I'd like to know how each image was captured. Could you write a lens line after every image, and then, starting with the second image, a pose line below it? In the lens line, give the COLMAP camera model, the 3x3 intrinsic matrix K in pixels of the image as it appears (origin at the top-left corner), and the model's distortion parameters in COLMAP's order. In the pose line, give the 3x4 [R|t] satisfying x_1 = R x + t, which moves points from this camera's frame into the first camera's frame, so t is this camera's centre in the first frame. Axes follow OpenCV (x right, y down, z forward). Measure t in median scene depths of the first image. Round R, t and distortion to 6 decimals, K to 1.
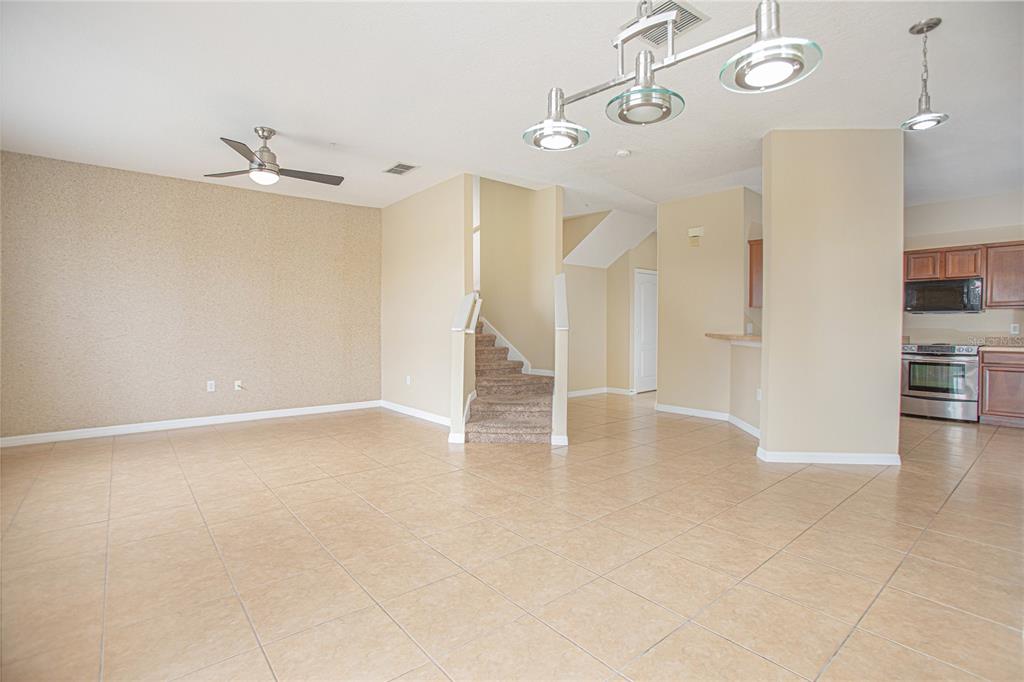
lens RADIAL K [[486.1, 0, 512.1], [0, 486.1, 334.2], [0, 0, 1]] dist [-0.060044, 0.027417]
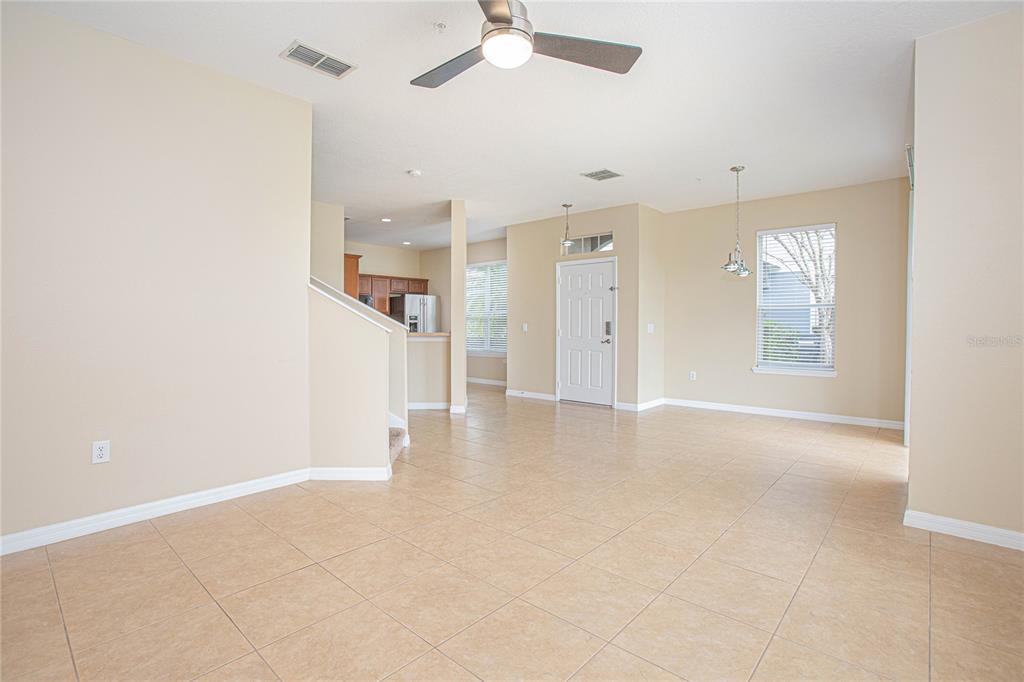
lens RADIAL K [[486.1, 0, 512.1], [0, 486.1, 334.2], [0, 0, 1]] dist [-0.060044, 0.027417]
pose [[-0.154756, -0.018278, 0.987784, -1.200149], [0.017948, 0.999612, 0.021309, -0.023627], [-0.987790, 0.021026, -0.154368, 1.231332]]
